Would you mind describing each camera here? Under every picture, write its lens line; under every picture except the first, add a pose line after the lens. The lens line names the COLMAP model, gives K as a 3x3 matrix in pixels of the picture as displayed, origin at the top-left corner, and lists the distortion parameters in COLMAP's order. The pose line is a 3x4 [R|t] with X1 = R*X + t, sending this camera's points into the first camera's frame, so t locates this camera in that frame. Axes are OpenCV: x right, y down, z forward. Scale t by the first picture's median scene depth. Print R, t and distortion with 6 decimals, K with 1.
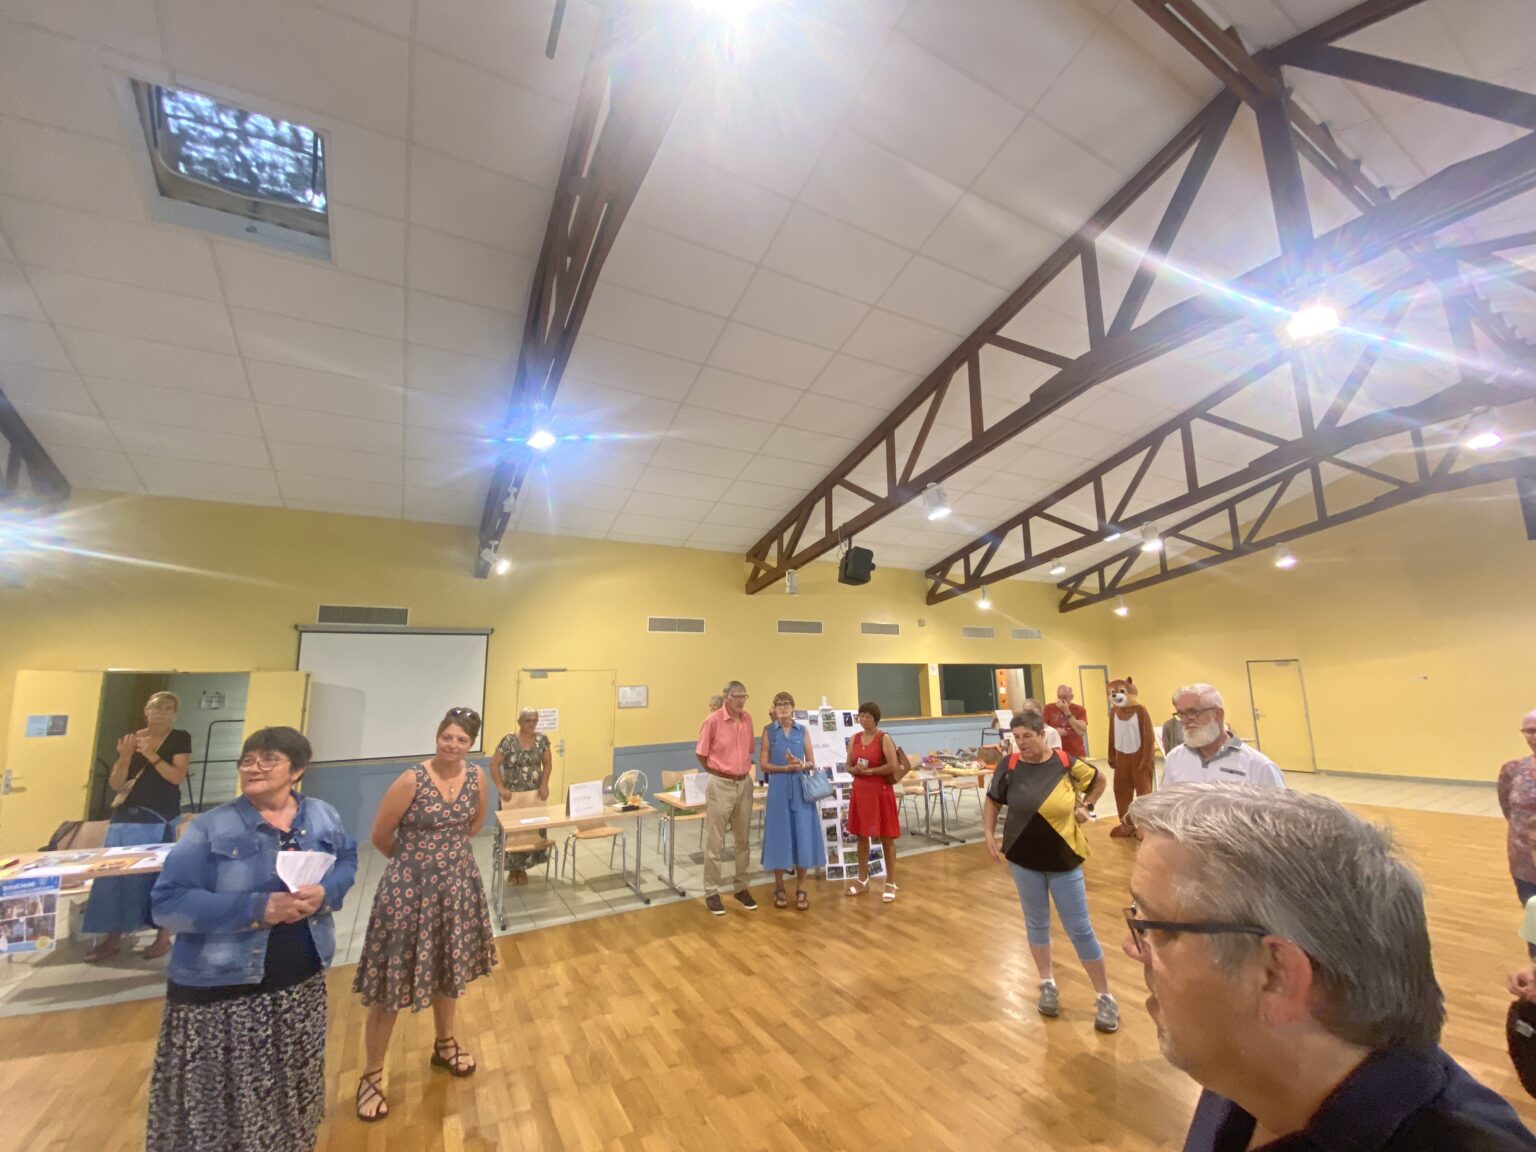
lens RADIAL K [[619.1, 0, 768.0], [0, 619.1, 576.0], [0, 0, 1]] dist [0.008925, -0.000136]
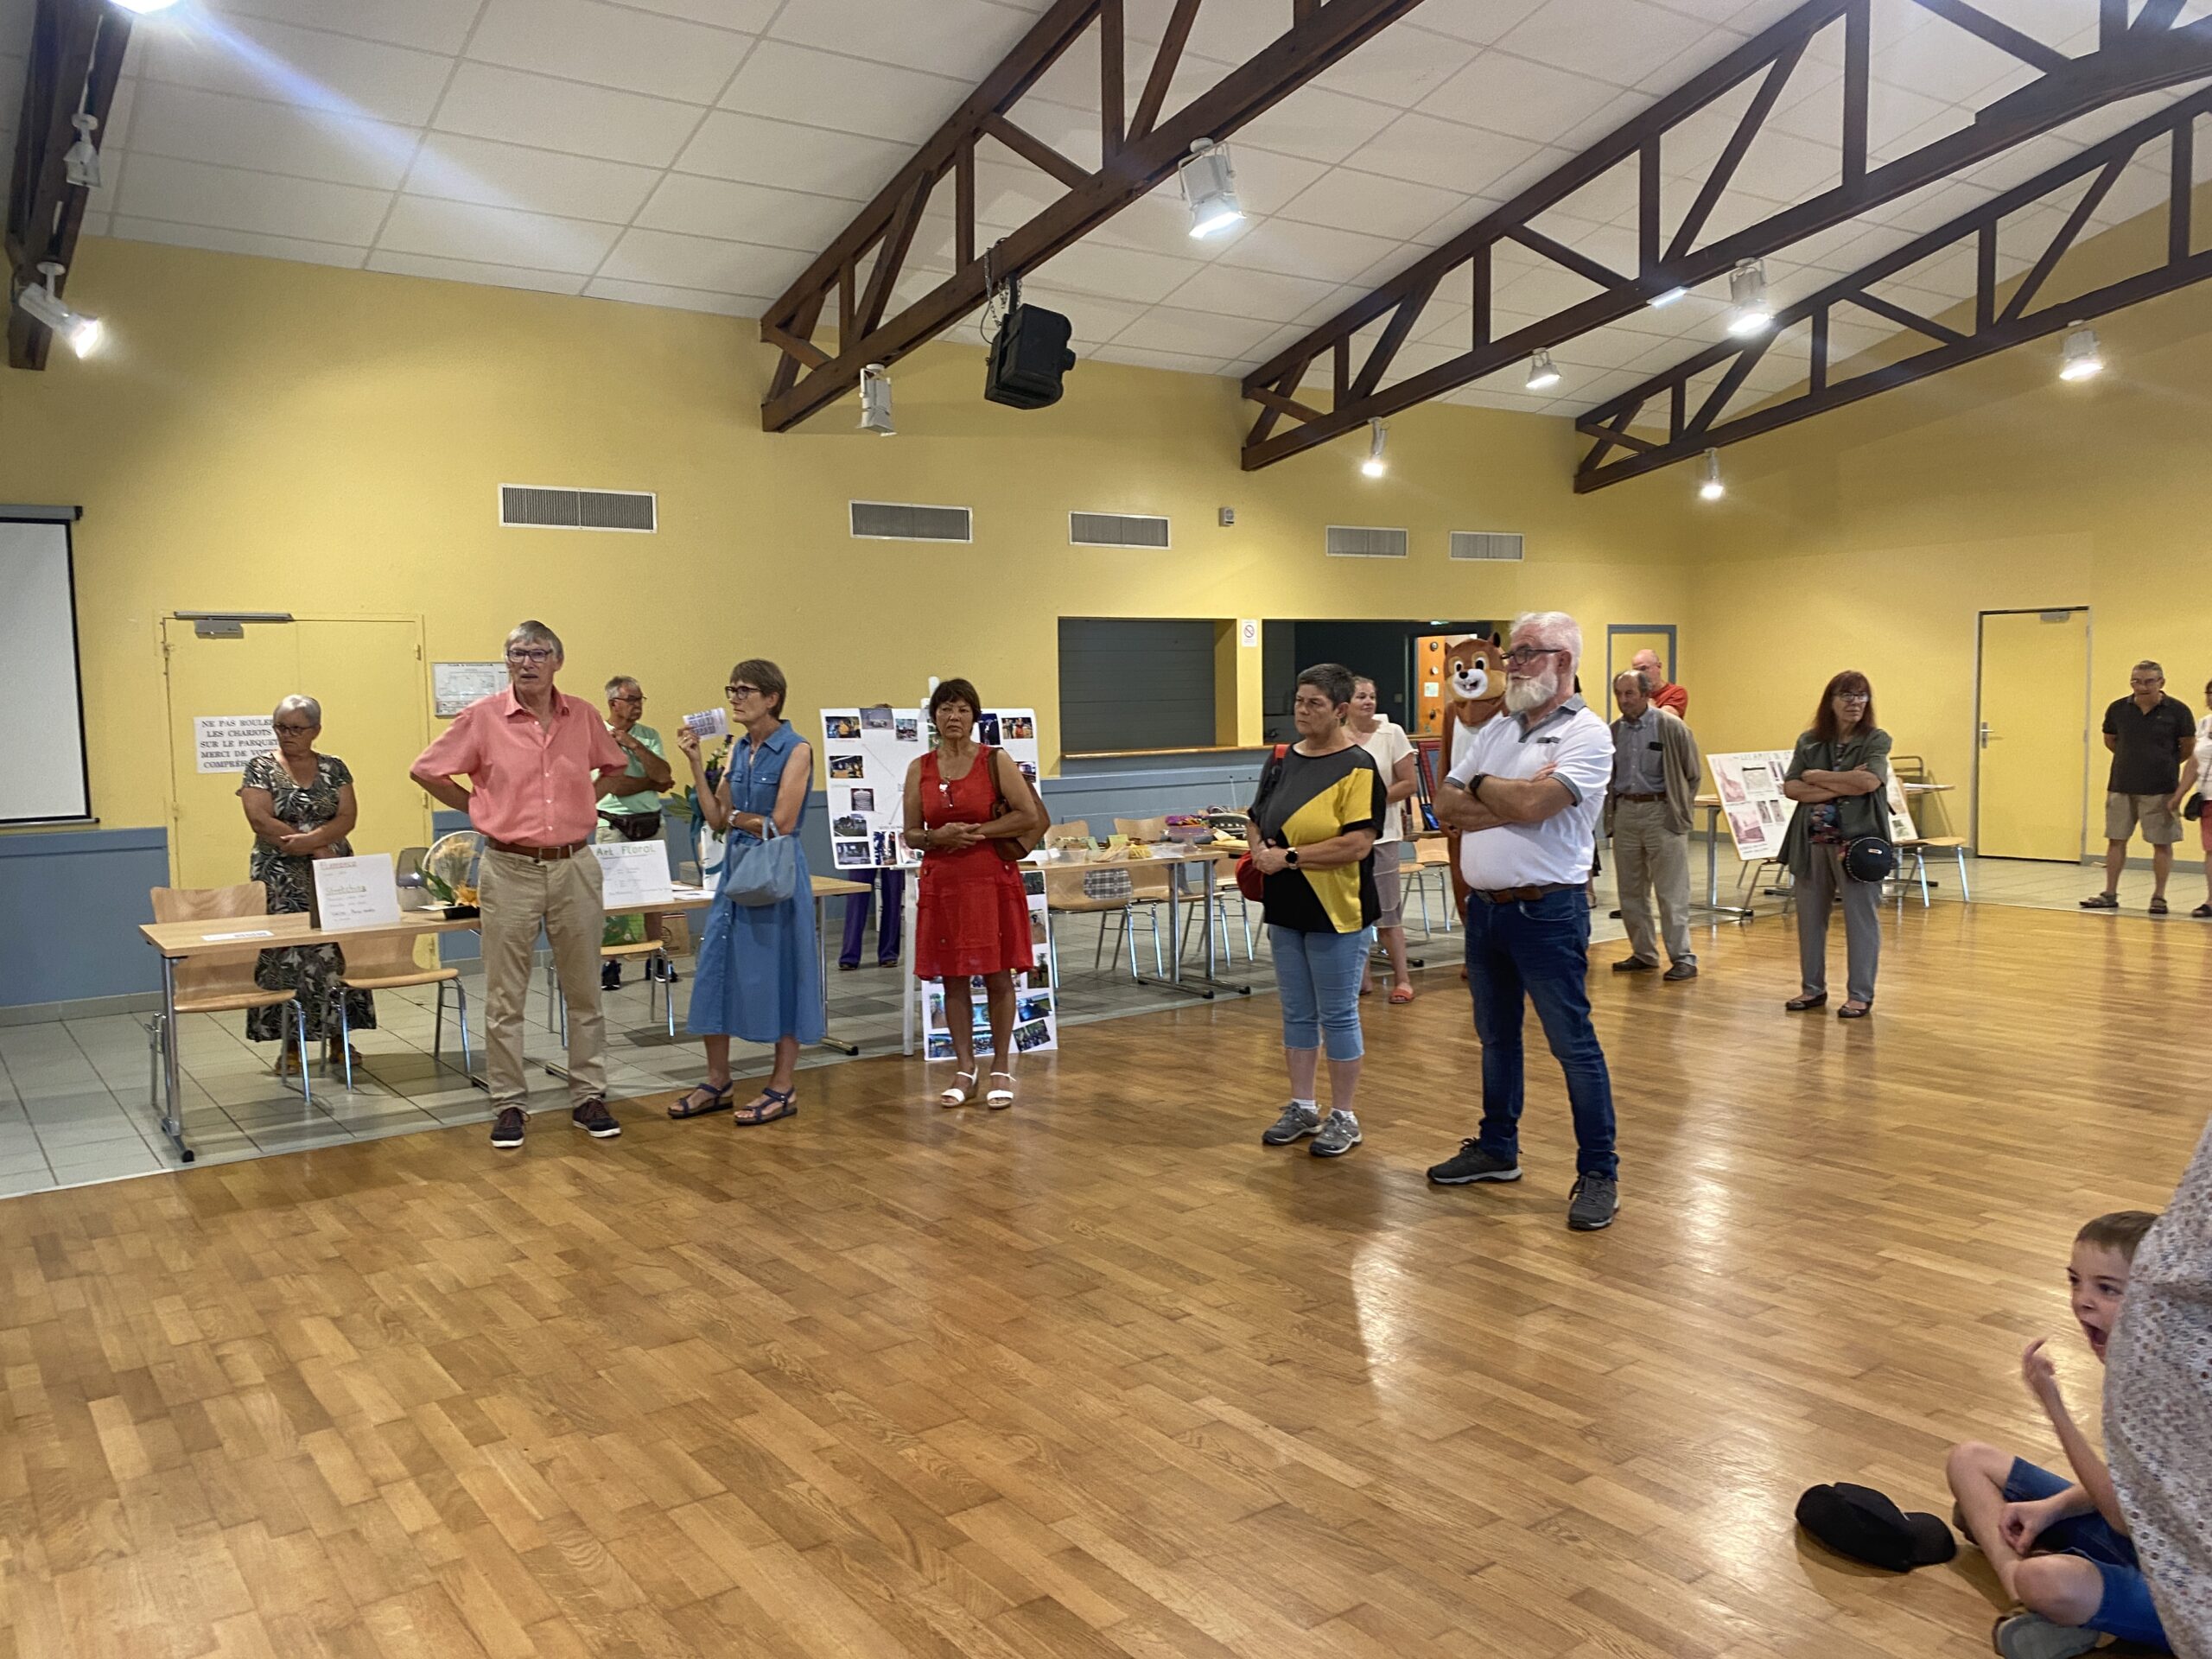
lens RADIAL K [[1679.0, 0, 1094.2], [0, 1679.0, 843.9], [0, 0, 1]] dist [0.066972, -0.102168]
pose [[0.993667, -0.011250, 0.111800, 0.055675], [-0.017639, 0.967023, 0.254077, 0.009309], [-0.110971, -0.254440, 0.960701, -0.119669]]
